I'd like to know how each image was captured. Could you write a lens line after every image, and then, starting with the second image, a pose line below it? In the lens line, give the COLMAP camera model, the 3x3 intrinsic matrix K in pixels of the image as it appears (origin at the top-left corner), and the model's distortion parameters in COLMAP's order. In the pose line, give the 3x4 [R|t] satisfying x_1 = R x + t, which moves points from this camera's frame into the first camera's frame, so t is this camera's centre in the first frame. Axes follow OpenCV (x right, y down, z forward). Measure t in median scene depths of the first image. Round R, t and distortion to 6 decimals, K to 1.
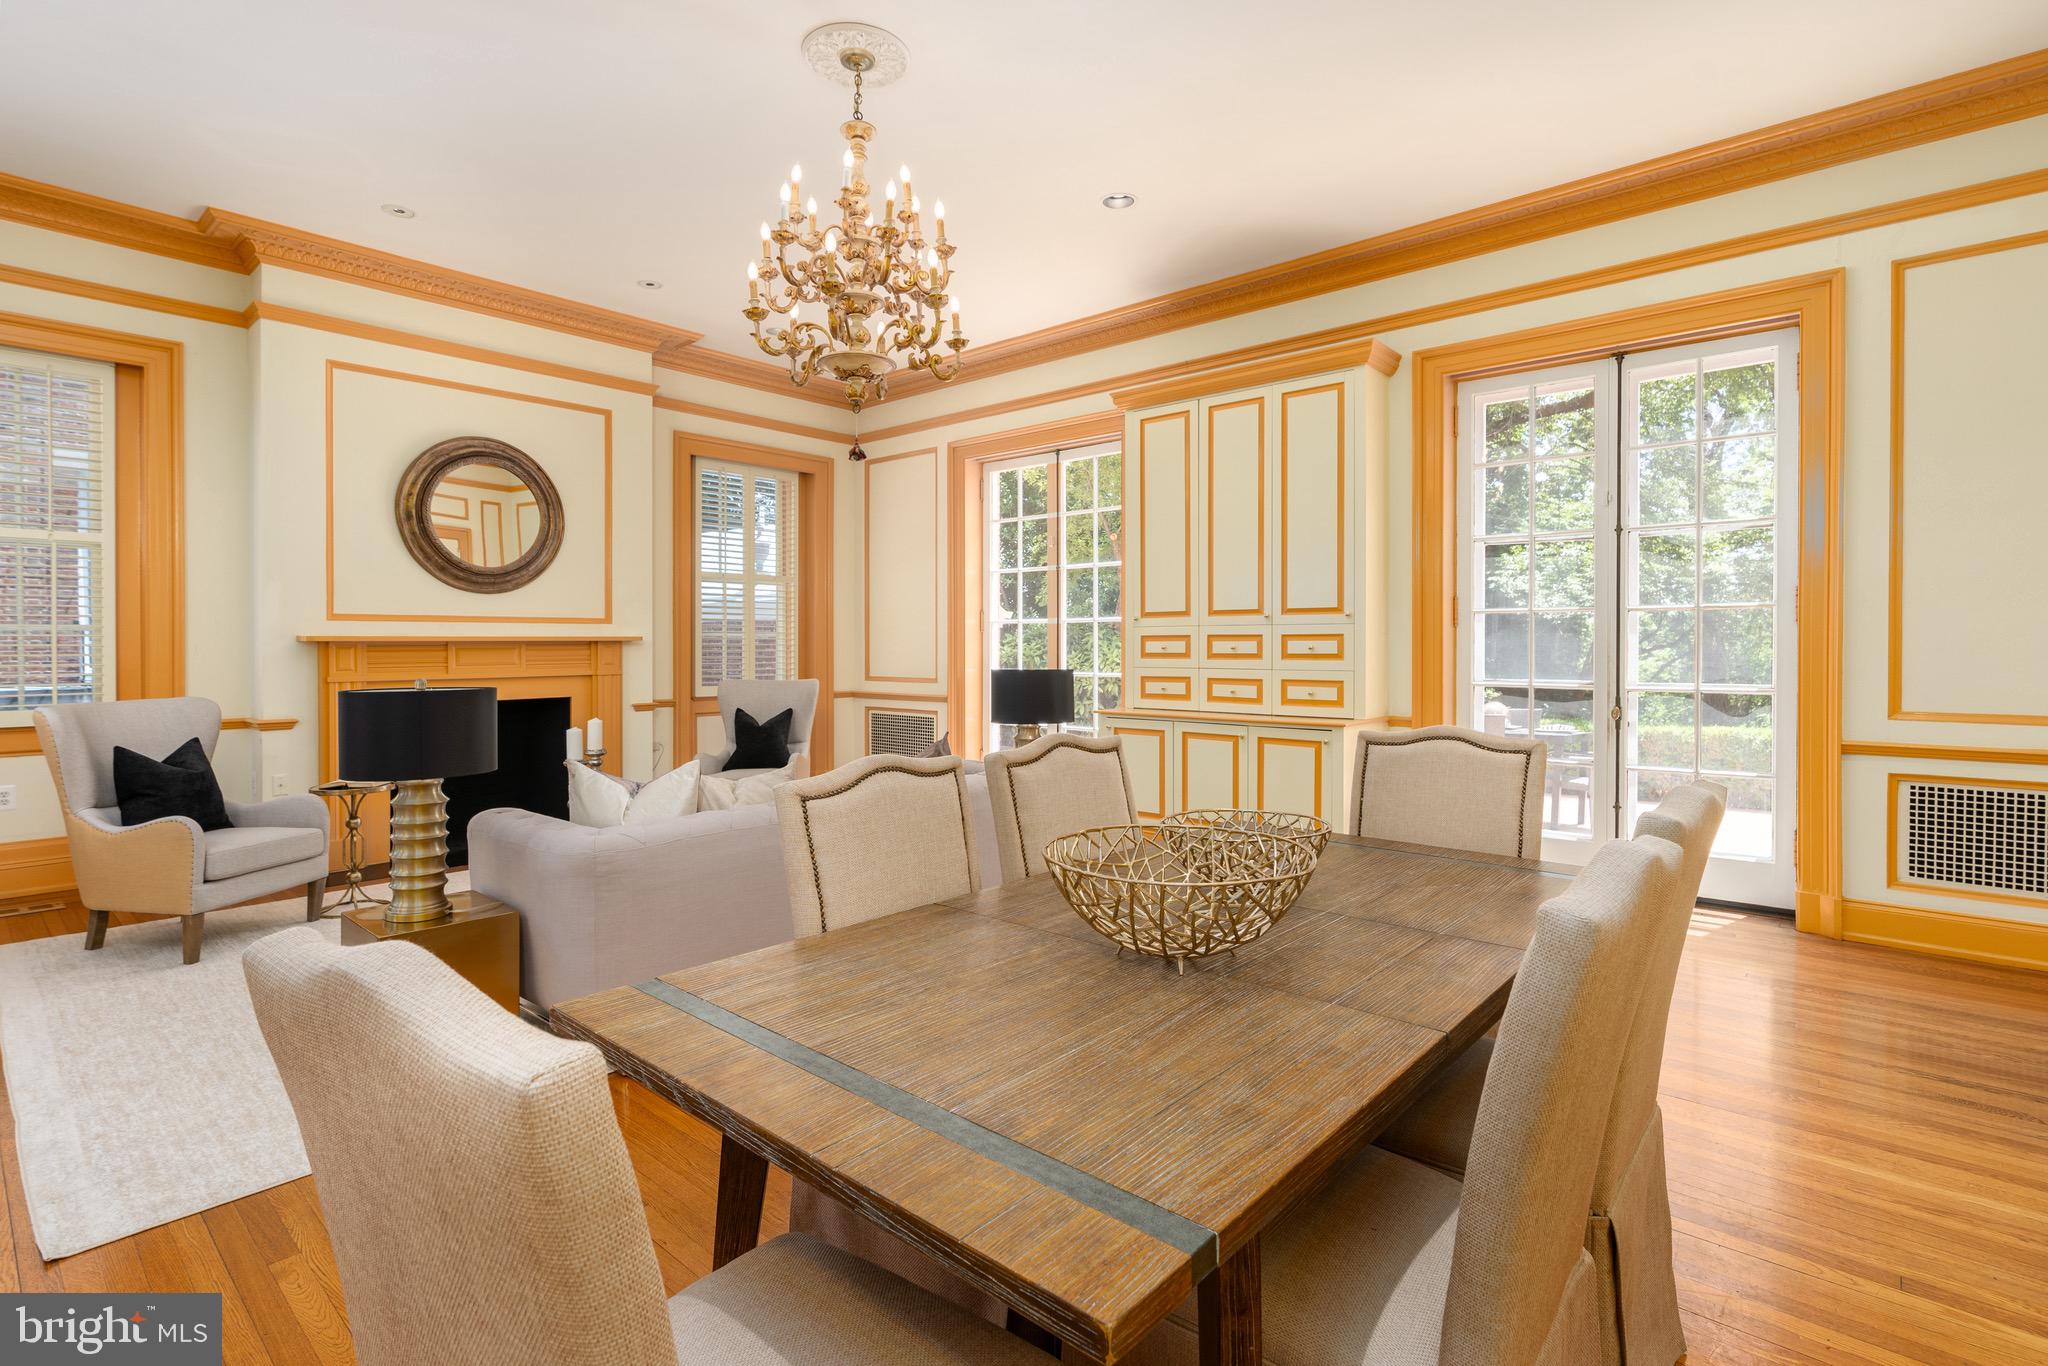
lens RADIAL K [[995.0, 0, 1026.1], [0, 995.0, 658.7], [0, 0, 1]] dist [0.002455, 0.000130]
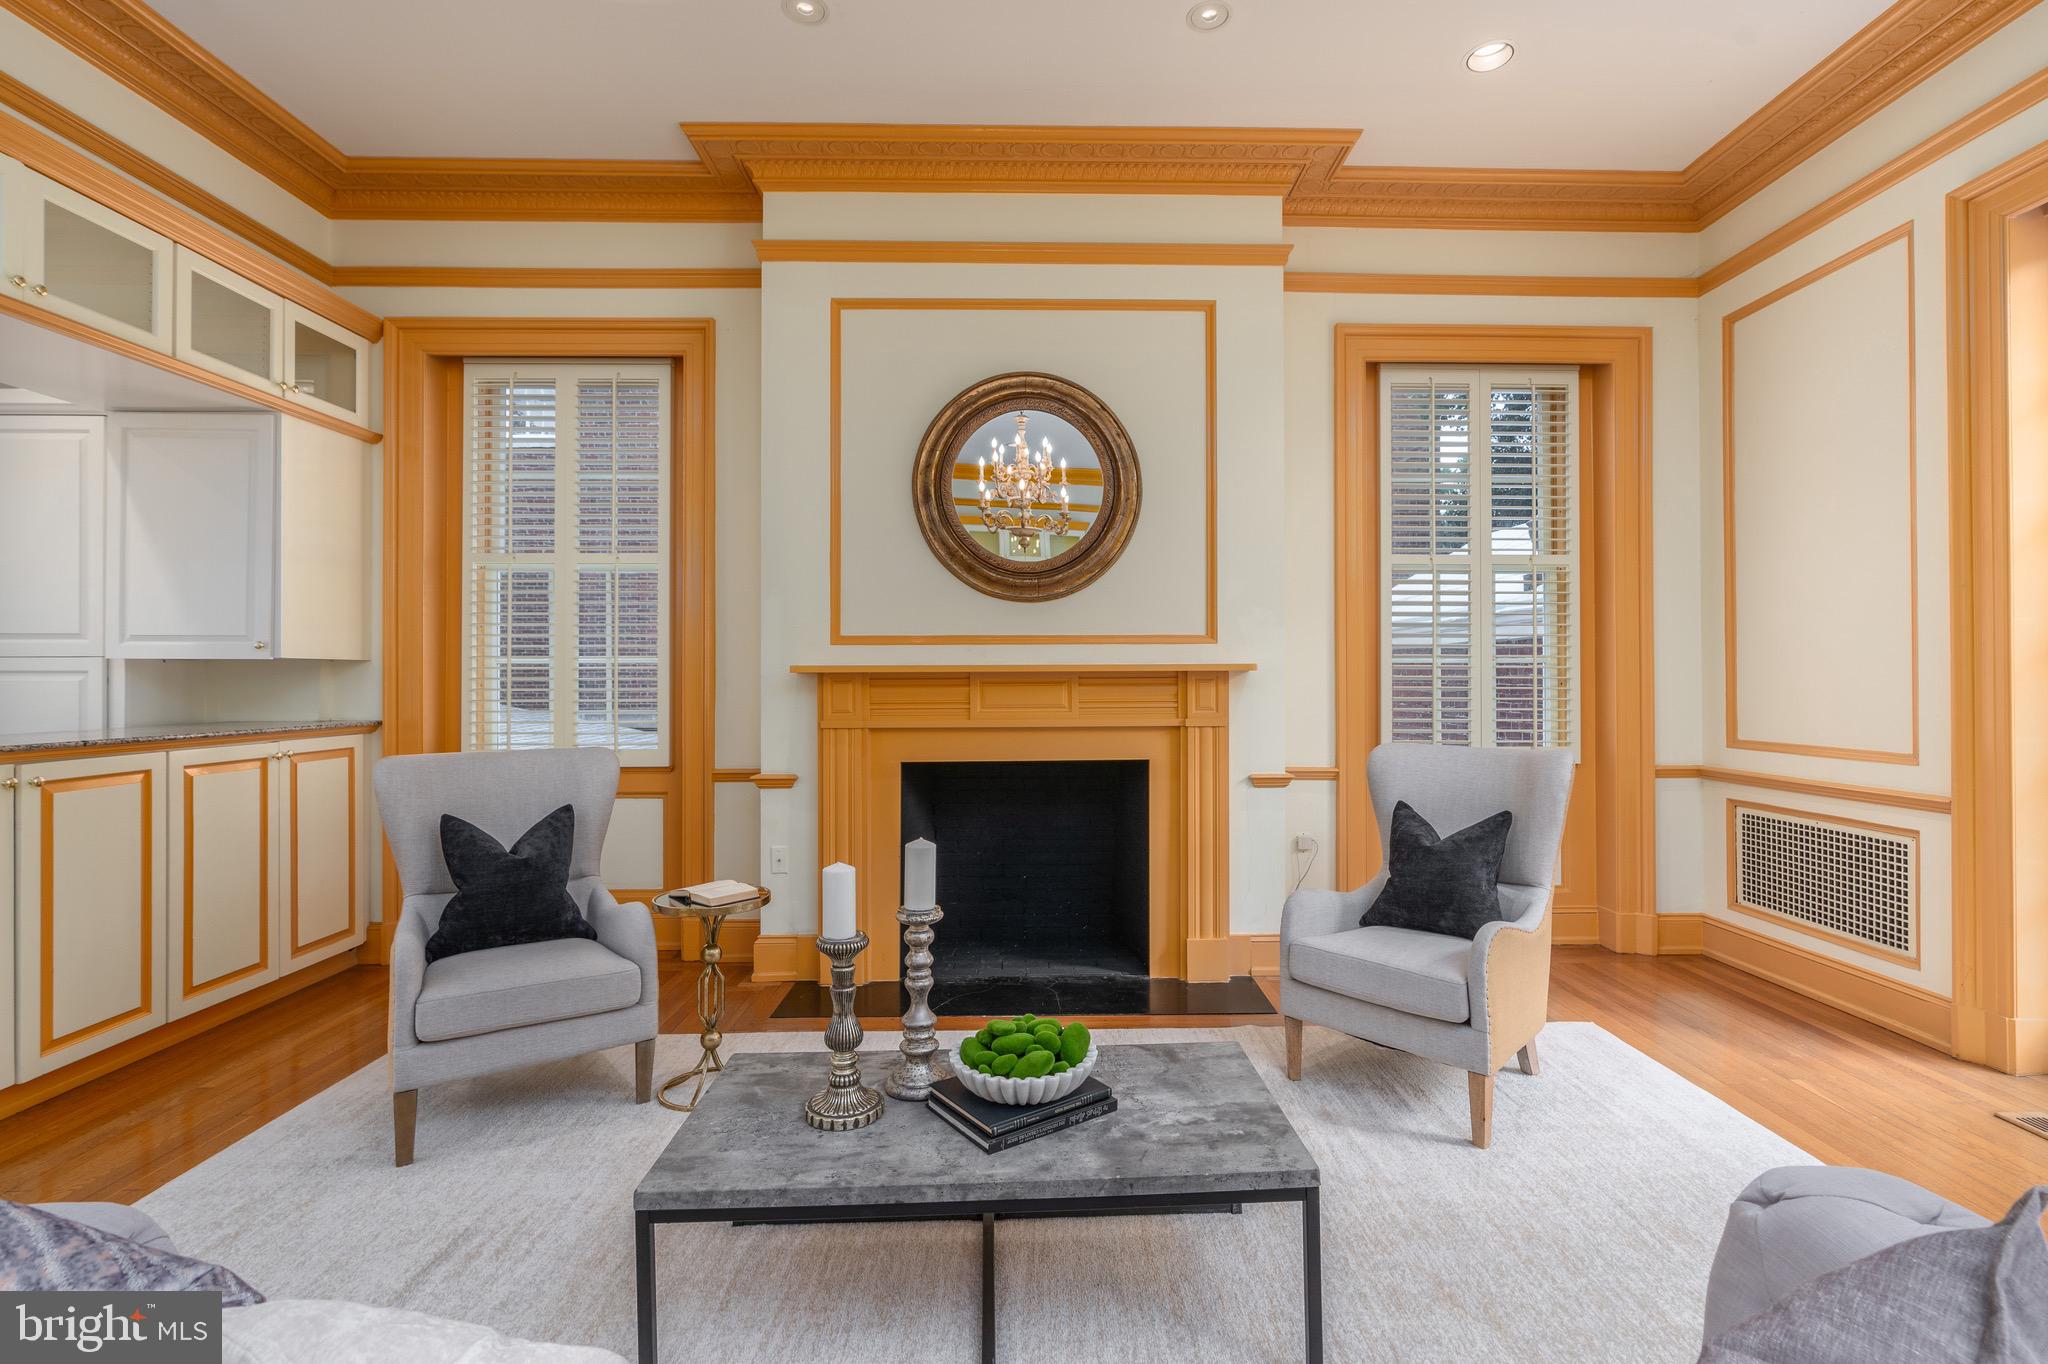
lens RADIAL K [[962.7, 0, 1039.2], [0, 962.7, 665.2], [0, 0, 1]] dist [-0.009716, 0.000458]
pose [[0.679285, -0.007853, -0.733832, -0.054378], [-0.010306, 0.999742, -0.020239, -0.008585], [0.733802, 0.021311, 0.679029, 0.541081]]
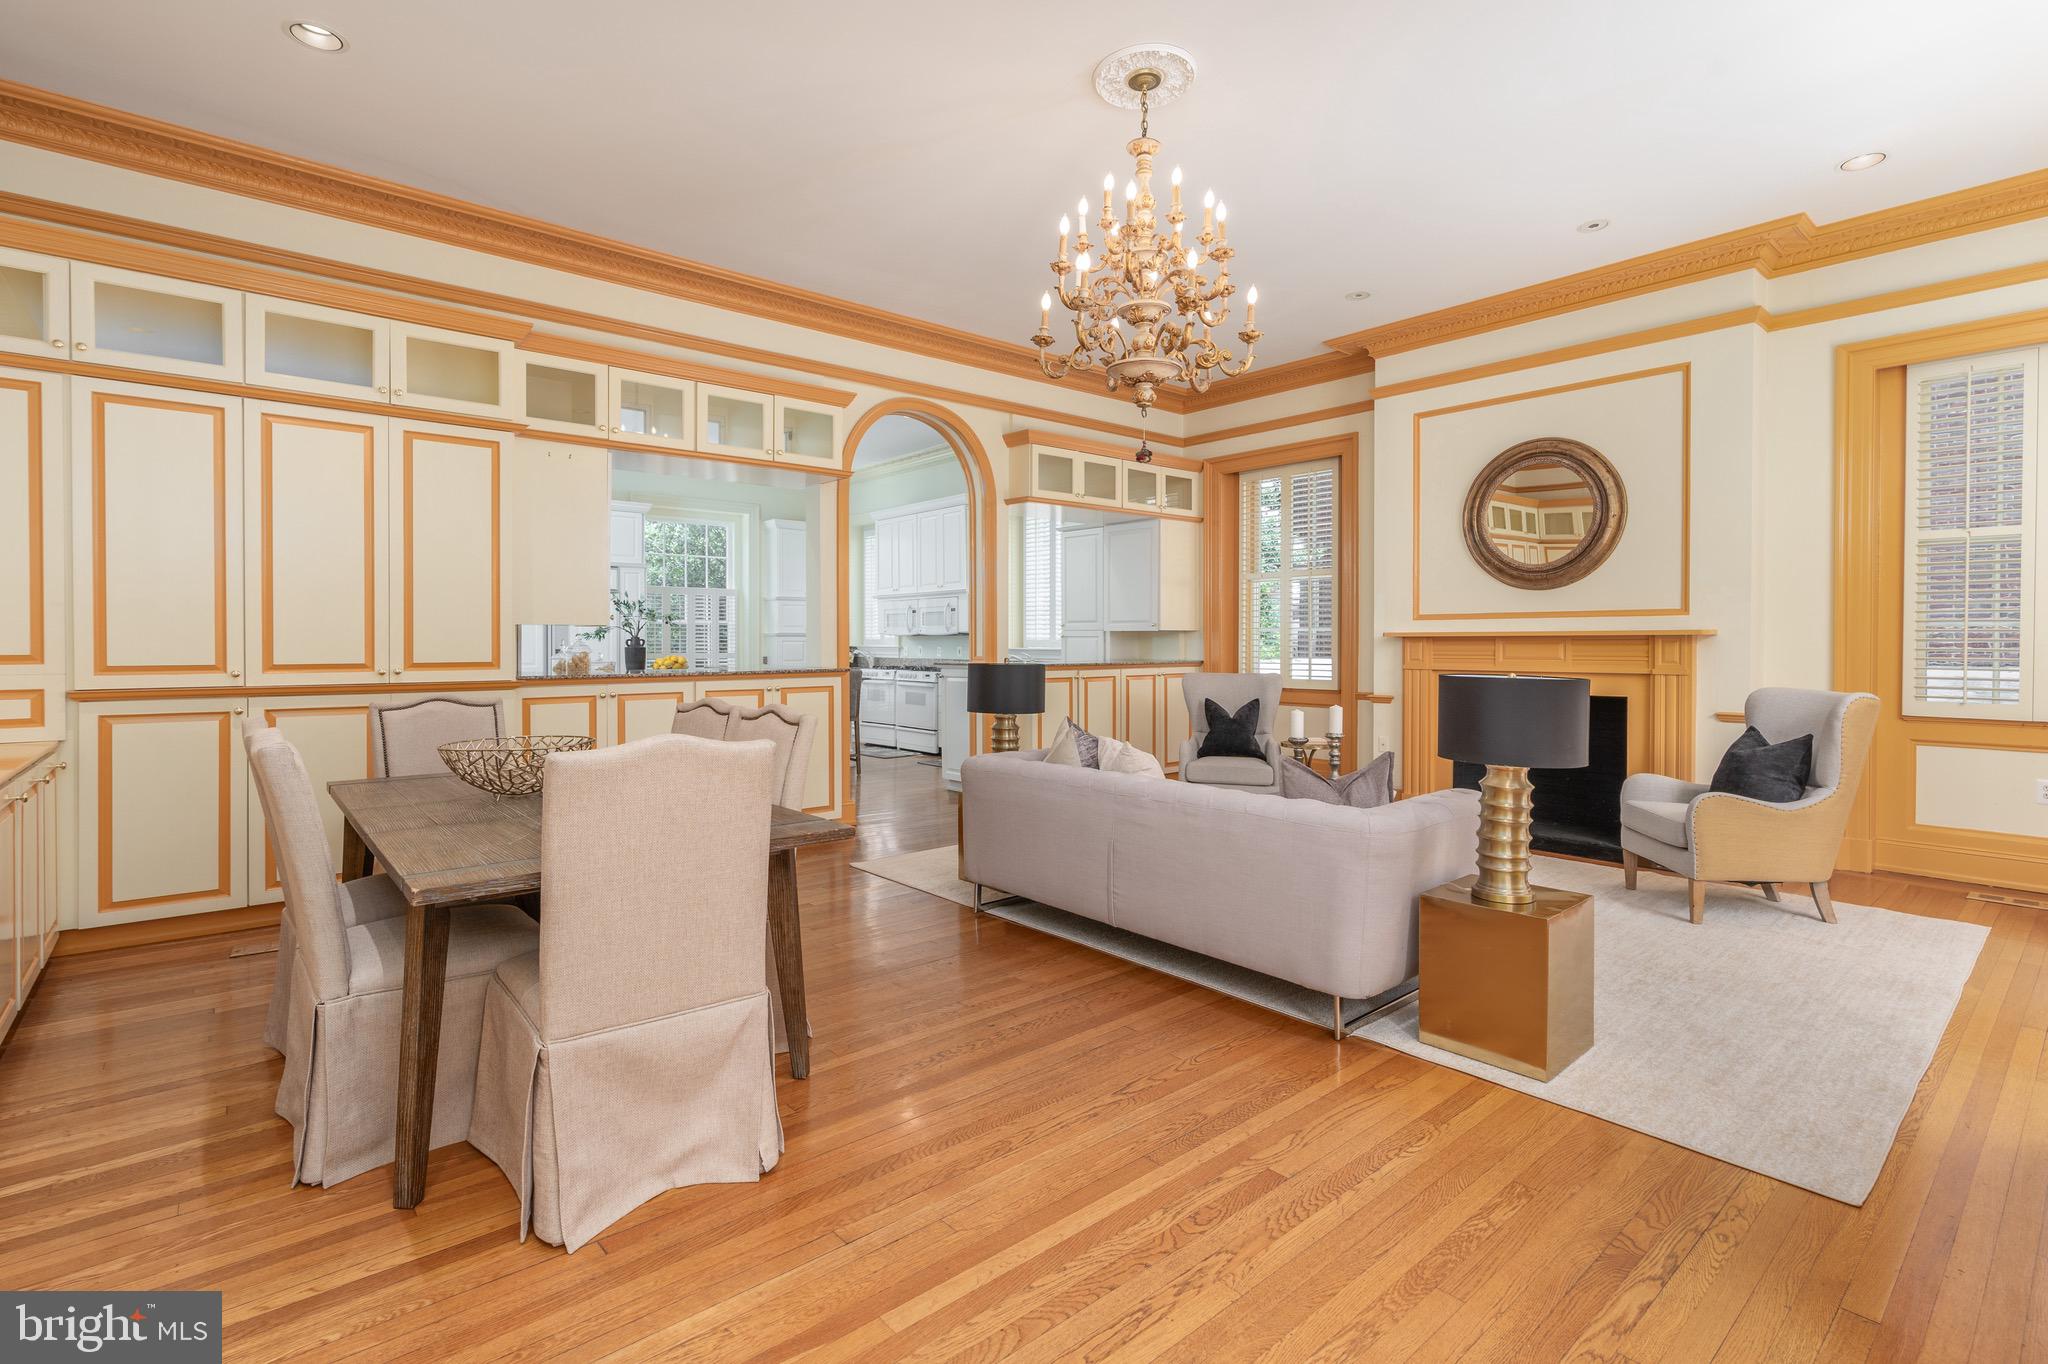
lens RADIAL K [[962.7, 0, 1039.2], [0, 962.7, 665.2], [0, 0, 1]] dist [-0.009716, 0.000458]
pose [[-0.115509, 0.024593, -0.993002, 0.496766], [-0.014573, 0.999544, 0.026450, -0.005345], [0.993200, 0.017526, -0.115098, 0.583703]]
